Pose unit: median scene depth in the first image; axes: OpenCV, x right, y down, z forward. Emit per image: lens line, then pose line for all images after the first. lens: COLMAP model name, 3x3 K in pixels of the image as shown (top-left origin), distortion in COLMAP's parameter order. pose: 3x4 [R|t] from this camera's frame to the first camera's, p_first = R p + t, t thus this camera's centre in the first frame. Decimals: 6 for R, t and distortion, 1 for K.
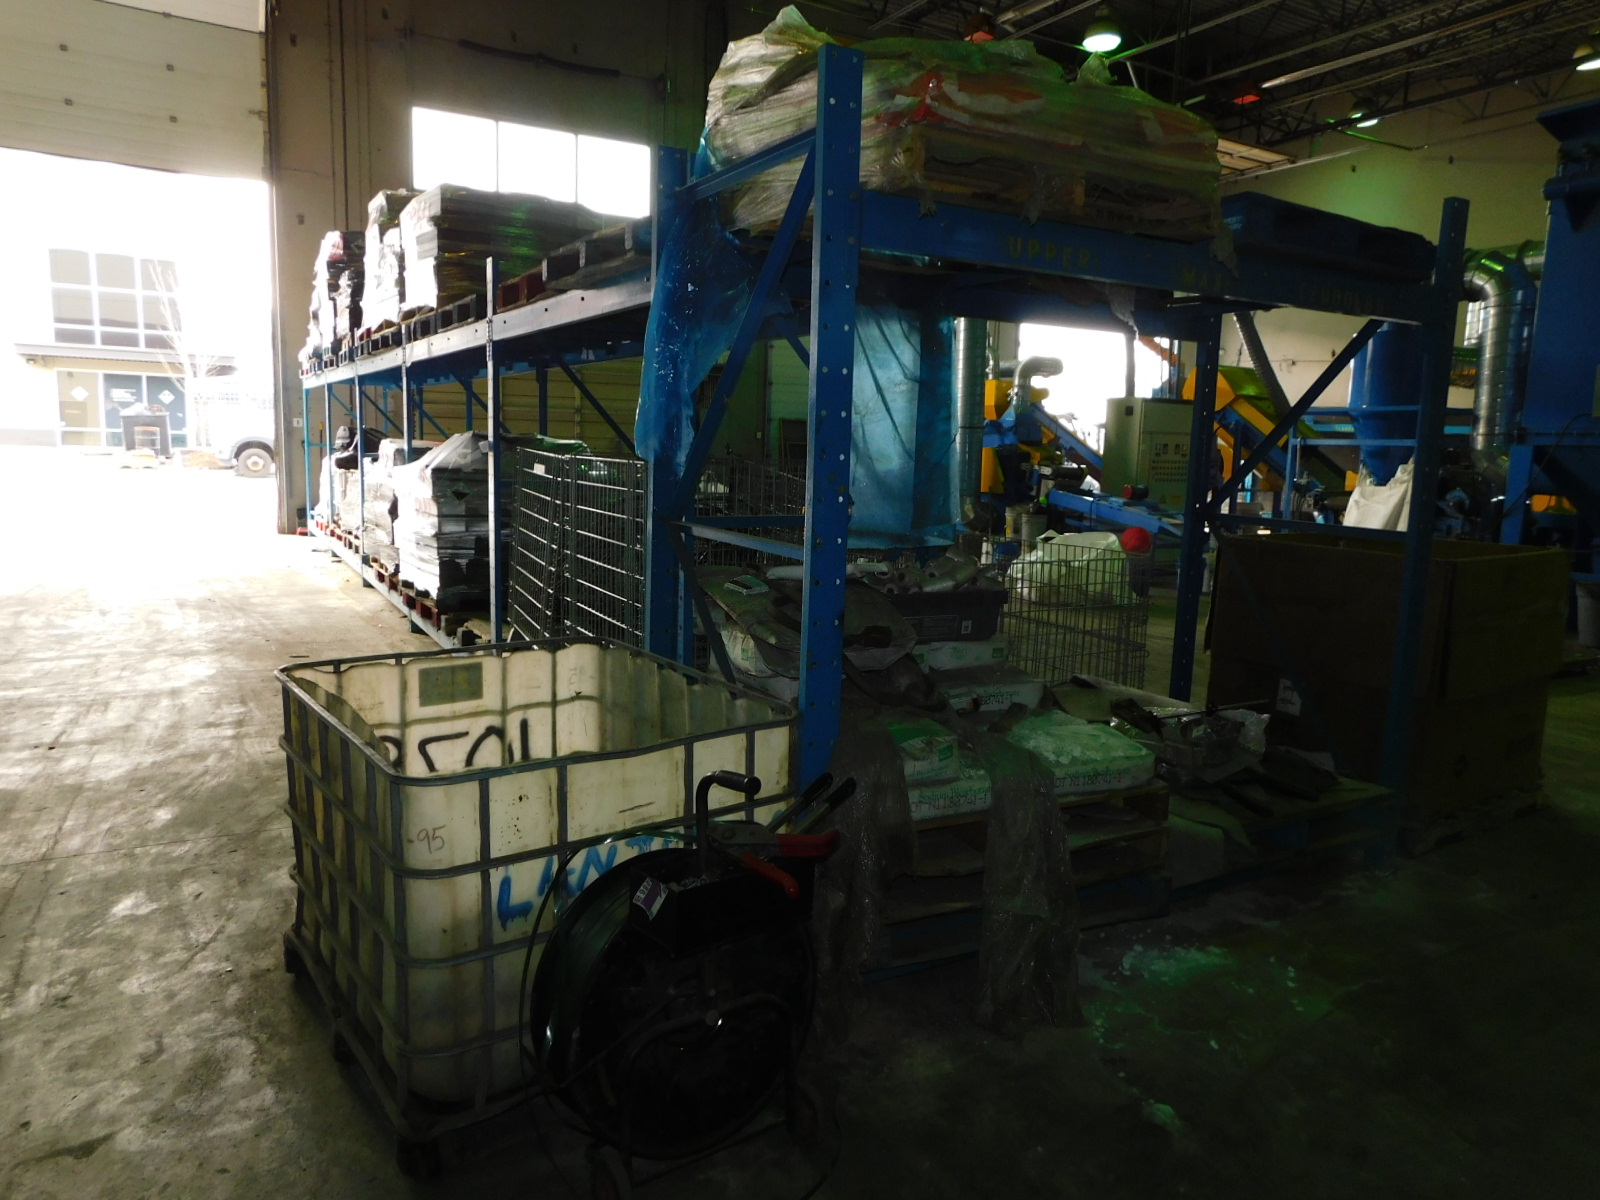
lens RADIAL K [[1056.7, 0, 802.8], [0, 1056.7, 594.2], [0, 0, 1]] dist [-0.075671, 0.064068]
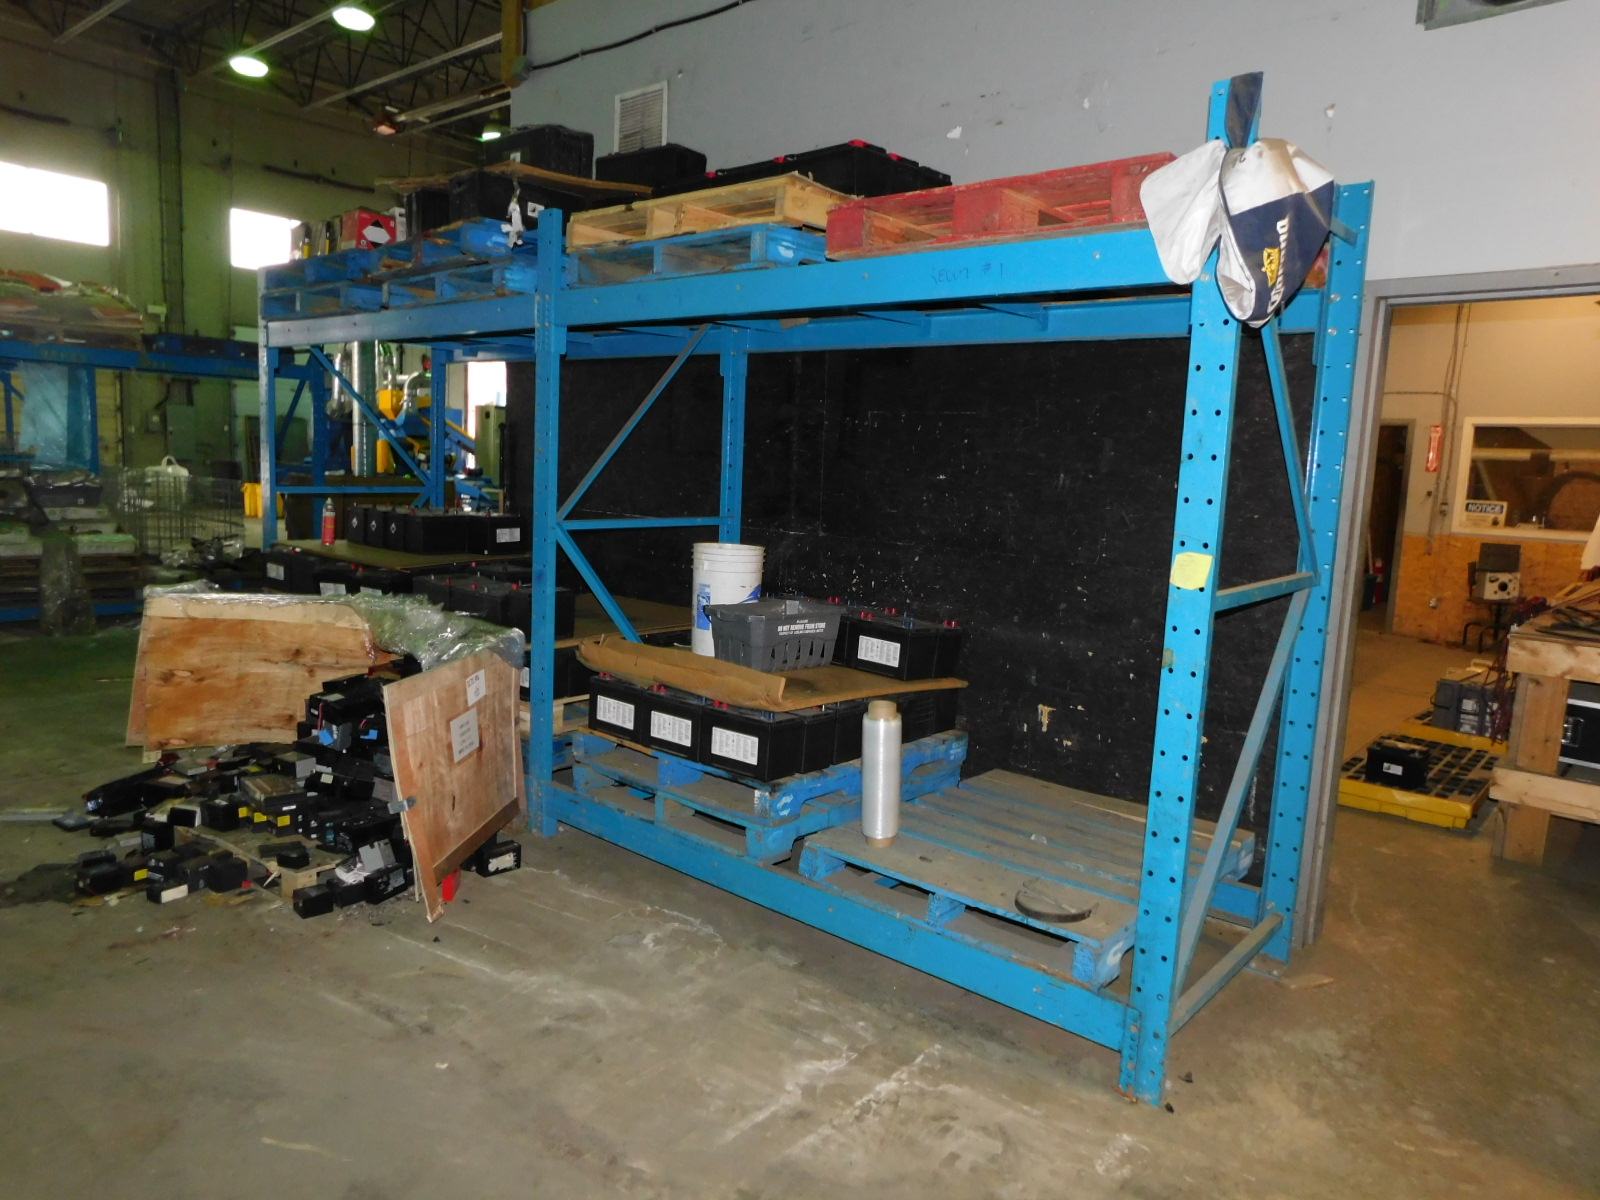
lens RADIAL K [[1056.7, 0, 802.8], [0, 1056.7, 594.2], [0, 0, 1]] dist [-0.075671, 0.064068]
pose [[0.942614, -0.024898, 0.332955, 0.235970], [0.025800, 0.999666, 0.001713, 0.072368], [-0.332886, 0.006975, 0.942941, -0.452662]]
